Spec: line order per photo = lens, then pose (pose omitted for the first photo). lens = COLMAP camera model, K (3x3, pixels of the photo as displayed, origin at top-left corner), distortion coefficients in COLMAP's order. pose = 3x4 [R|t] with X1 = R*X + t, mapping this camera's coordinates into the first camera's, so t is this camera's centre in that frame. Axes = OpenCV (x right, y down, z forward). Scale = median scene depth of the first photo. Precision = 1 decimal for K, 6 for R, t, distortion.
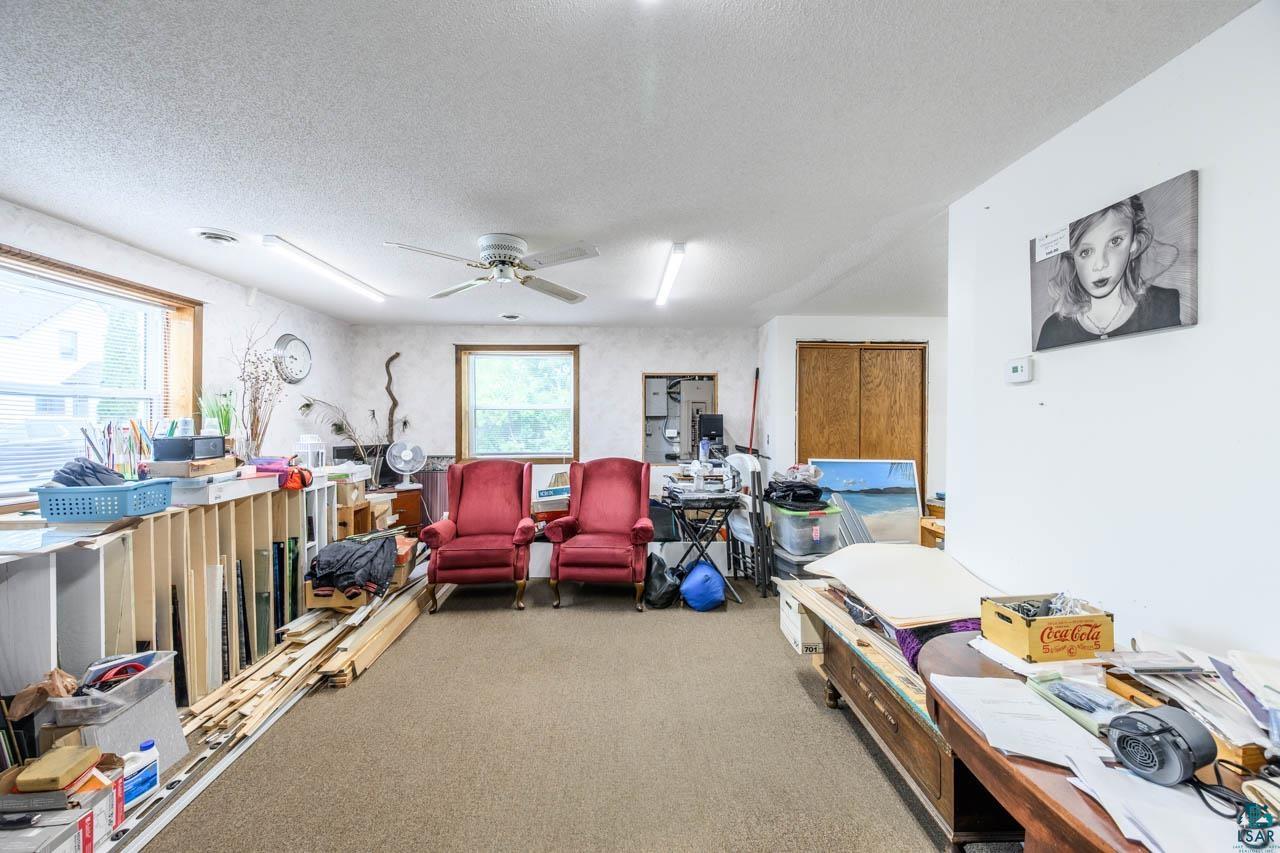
lens RADIAL K [[499.6, 0, 642.7], [0, 499.6, 423.9], [0, 0, 1]] dist [-0.003277, 0.001055]
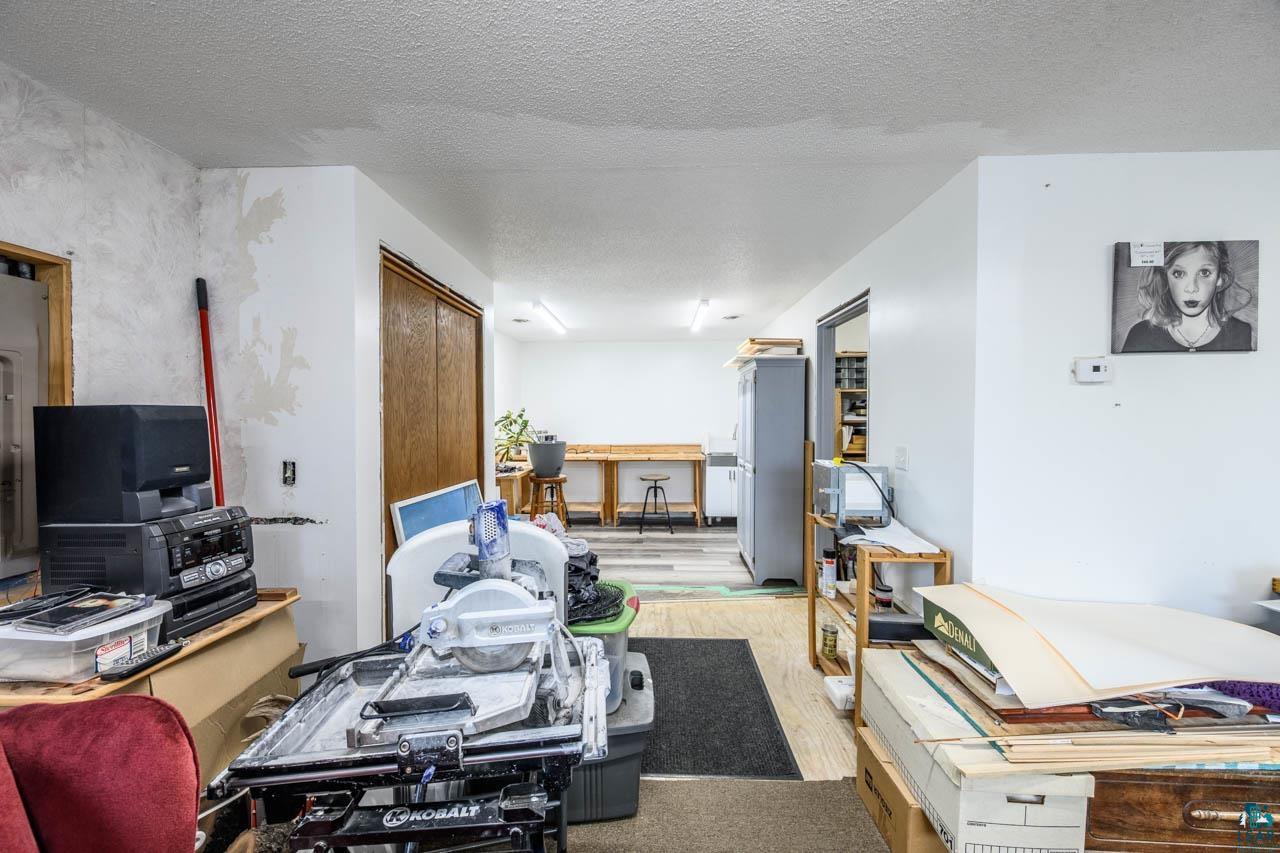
lens RADIAL K [[499.6, 0, 638.9], [0, 499.6, 423.8], [0, 0, 1]] dist [-0.003277, 0.001055]
pose [[0.073587, -0.016010, 0.997160, -0.351449], [0.012213, 0.999811, 0.015151, -0.032614], [-0.997214, 0.011064, 0.073768, 2.191299]]
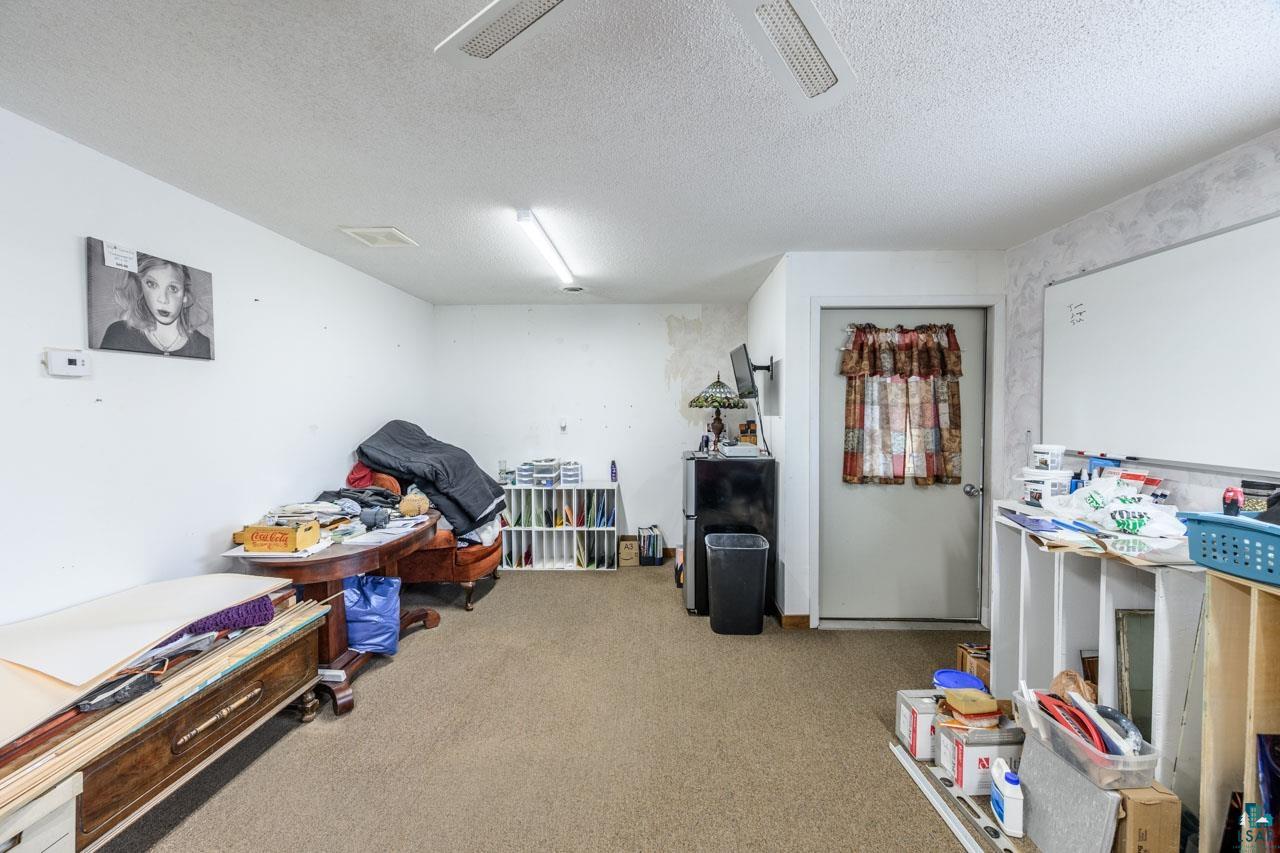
lens RADIAL K [[499.6, 0, 638.8], [0, 499.6, 425.0], [0, 0, 1]] dist [-0.003277, 0.001055]
pose [[-0.996815, 0.001125, 0.079739, -0.466974], [0.004677, 0.999004, 0.044373, -0.033165], [-0.079610, 0.044605, -0.995828, 2.229684]]
